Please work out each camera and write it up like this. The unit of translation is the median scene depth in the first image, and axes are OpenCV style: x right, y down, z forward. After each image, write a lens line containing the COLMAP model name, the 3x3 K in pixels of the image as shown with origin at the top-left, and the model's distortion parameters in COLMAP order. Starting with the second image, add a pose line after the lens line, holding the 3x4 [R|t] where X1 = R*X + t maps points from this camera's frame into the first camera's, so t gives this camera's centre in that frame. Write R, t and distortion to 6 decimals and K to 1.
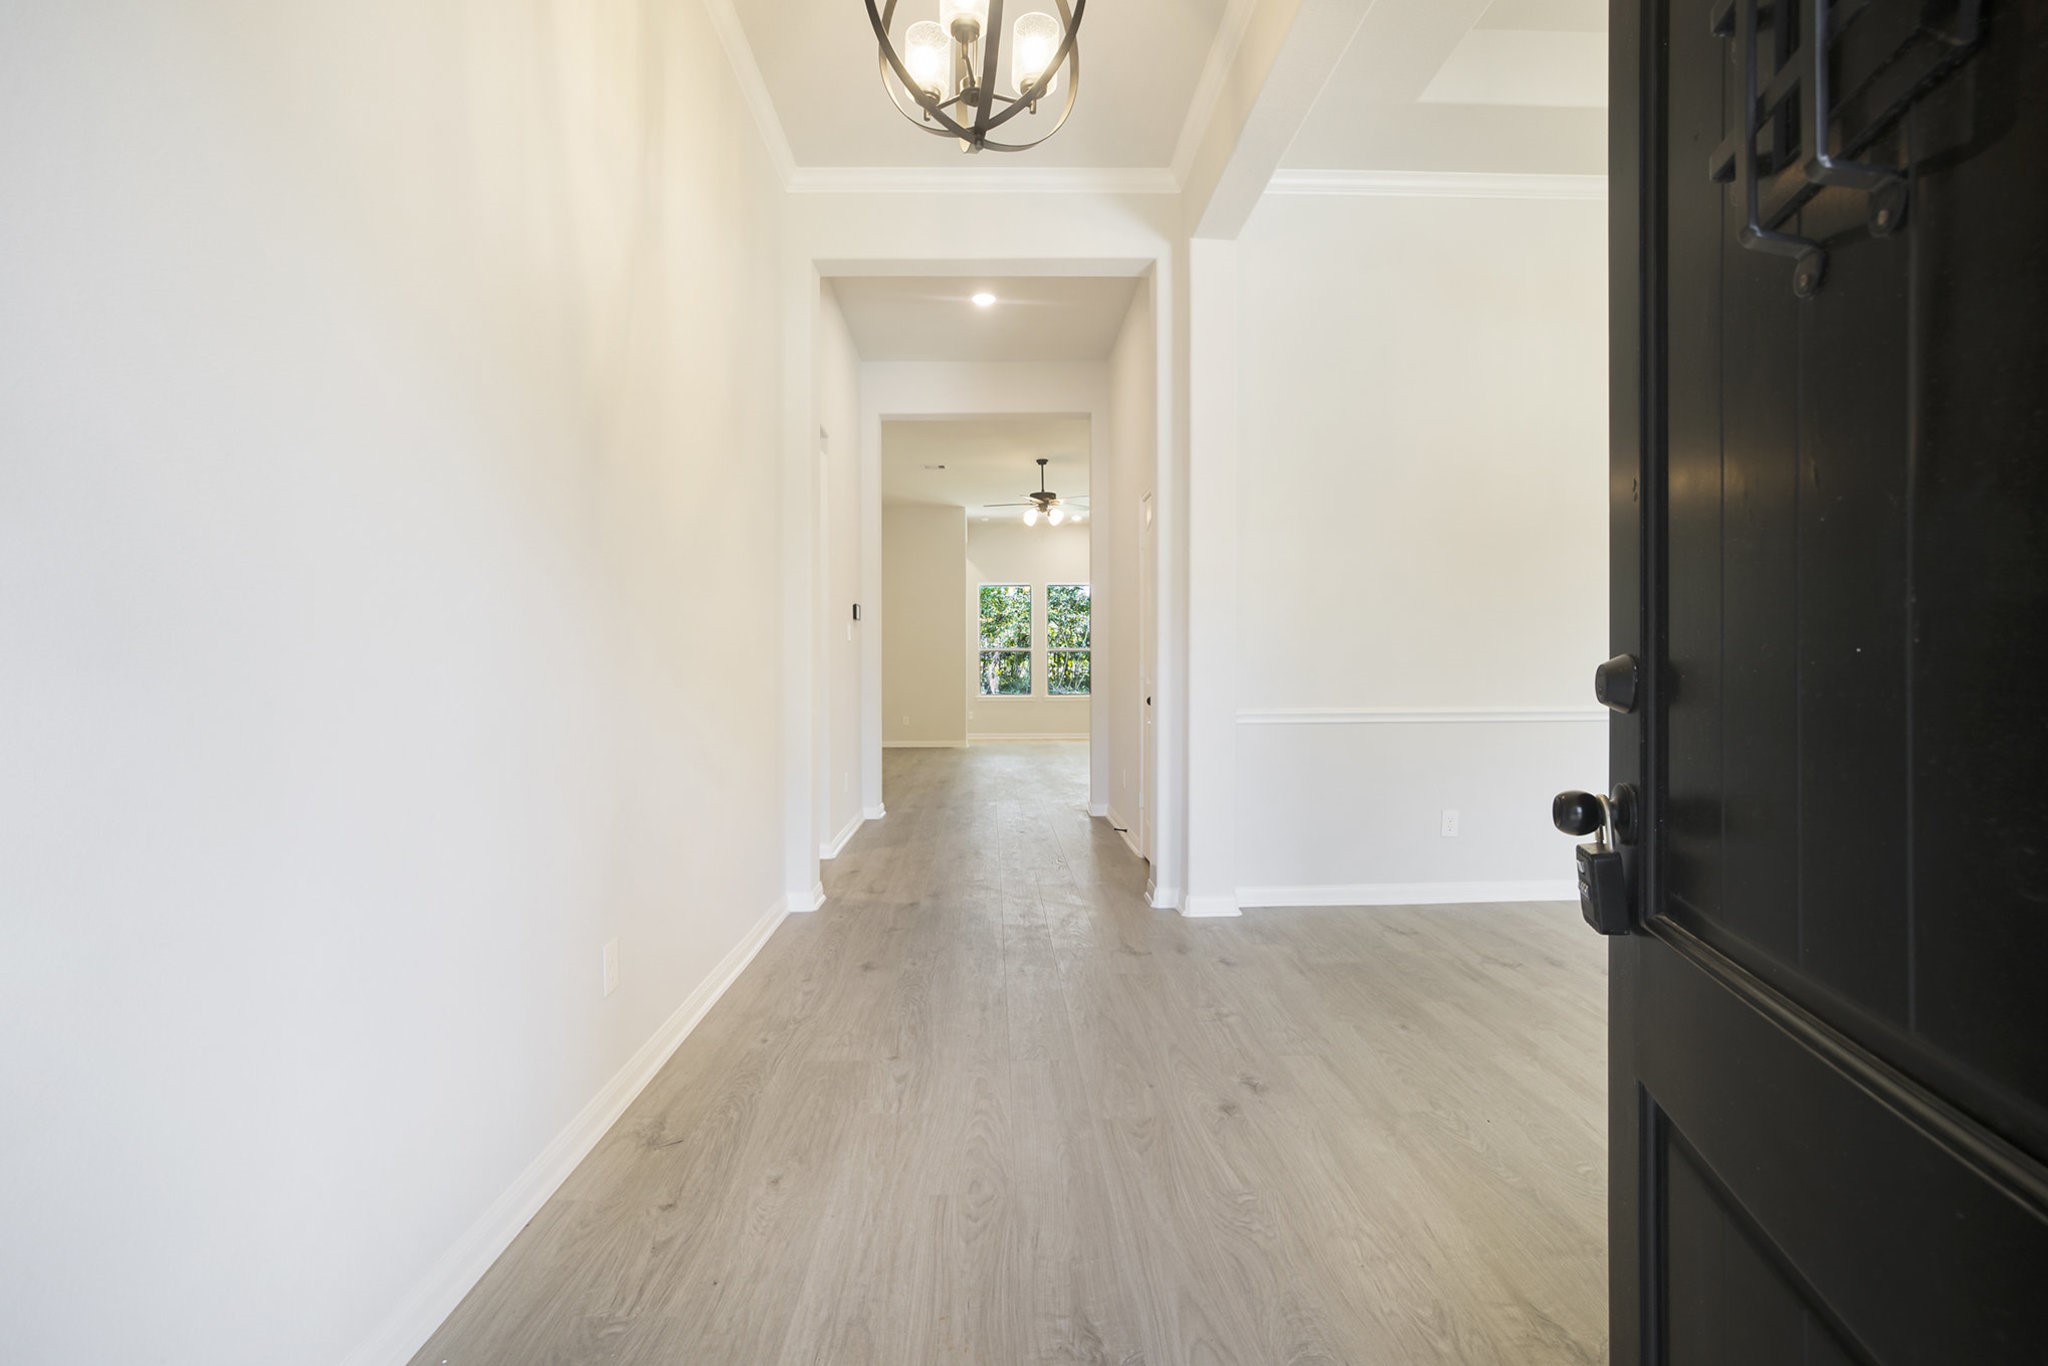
lens RADIAL K [[925.6, 0, 1002.1], [0, 925.6, 663.7], [0, 0, 1]] dist [-0.042959, 0.018606]
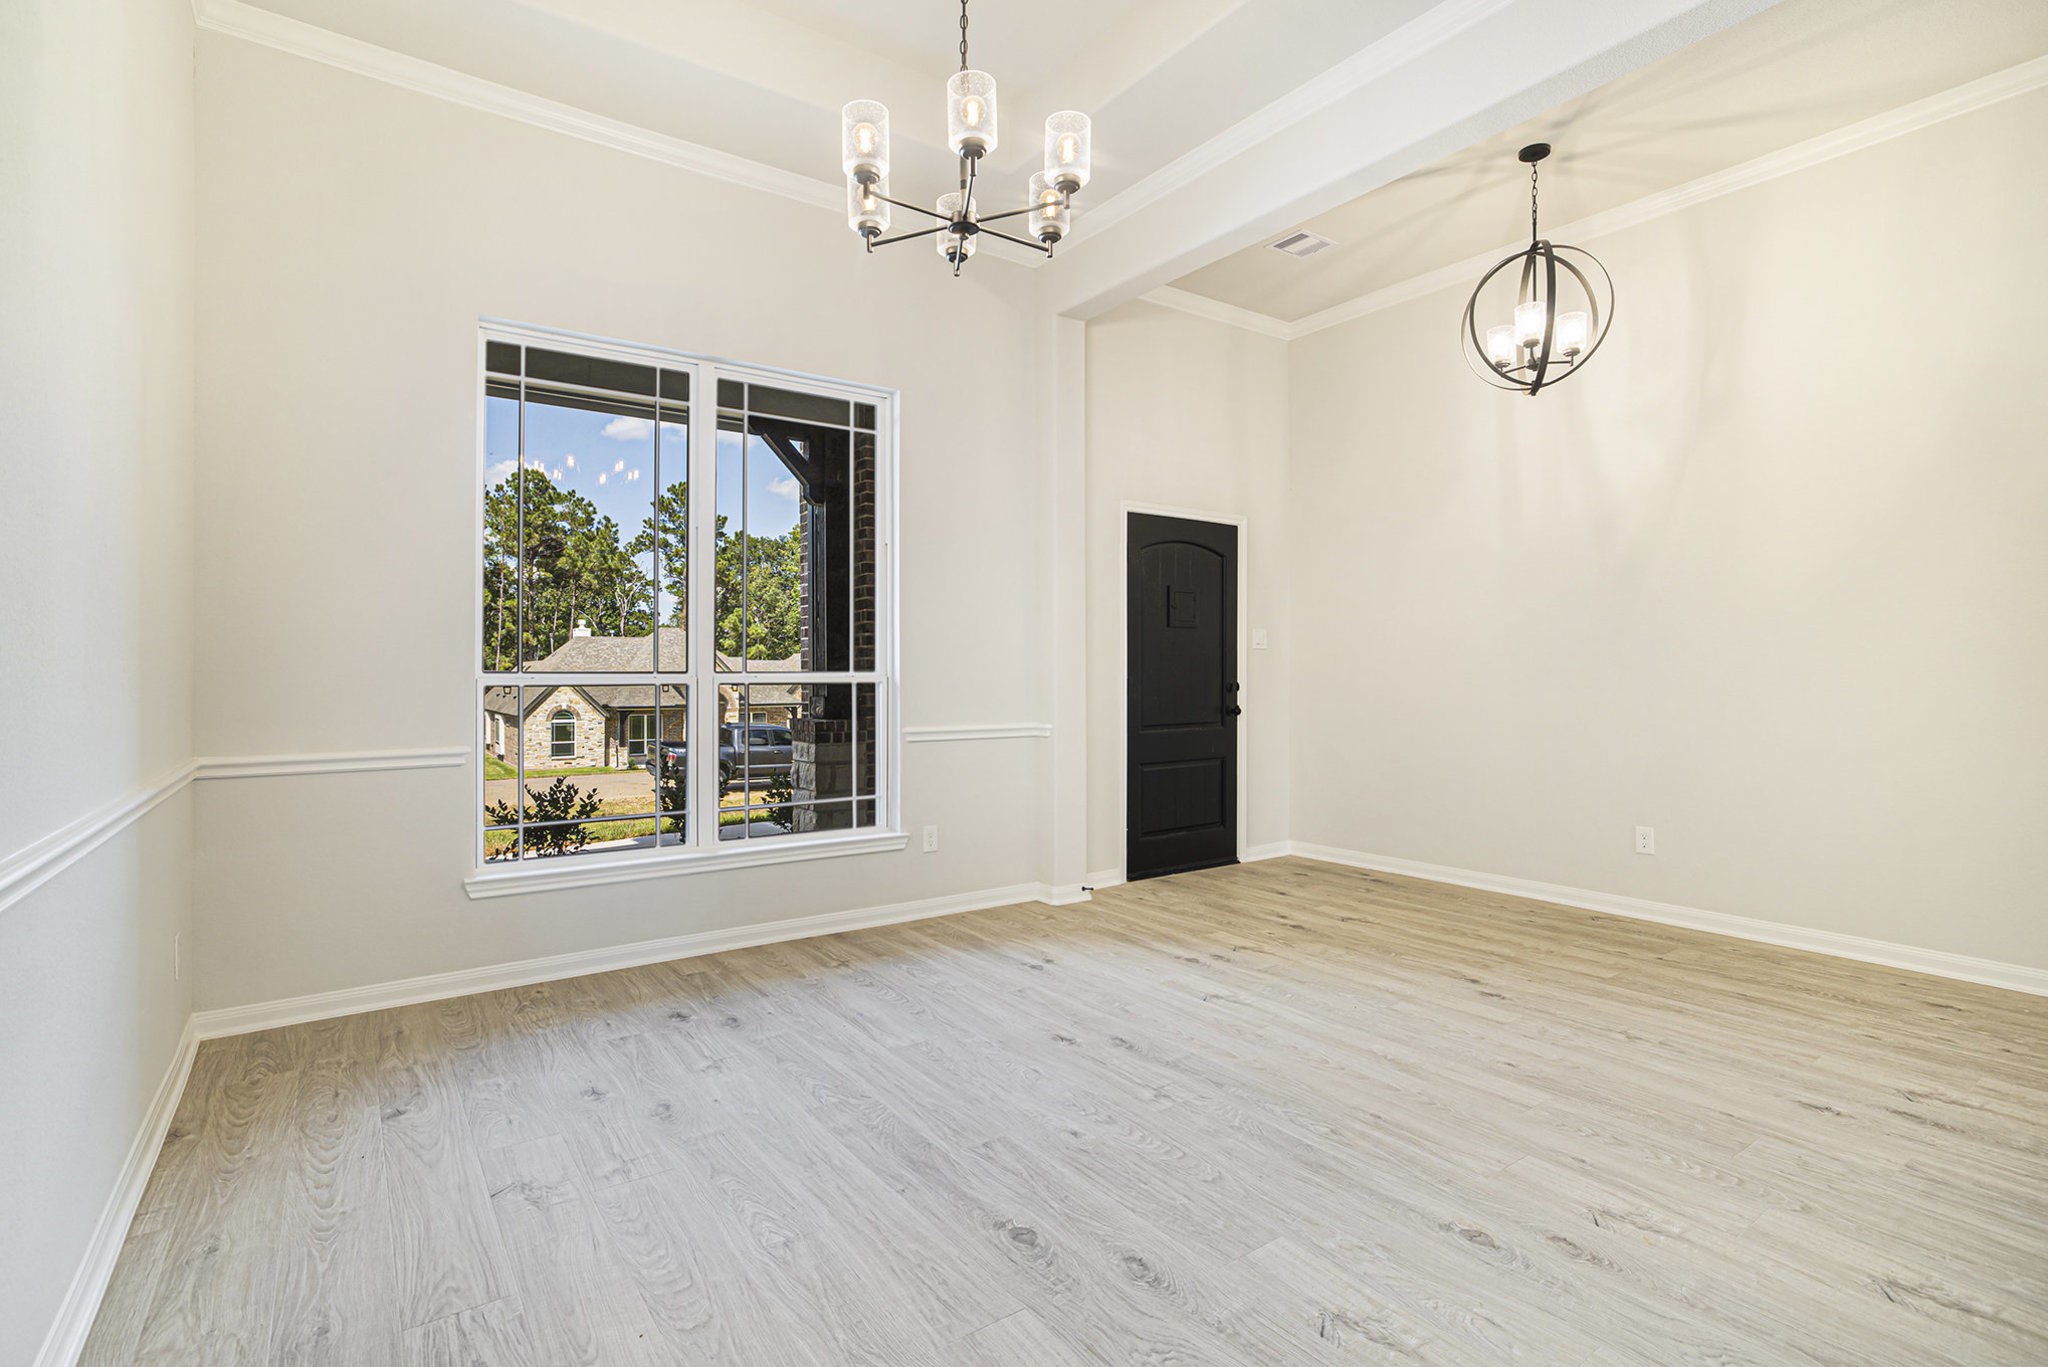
lens RADIAL K [[977.8, 0, 1022.3], [0, 977.8, 665.2], [0, 0, 1]] dist [-0.044725, 0.029871]
pose [[-0.821782, 0.010425, -0.569706, 1.378052], [0.019149, 0.999773, -0.009328, -0.037636], [0.569480, -0.018574, -0.821796, 1.467055]]
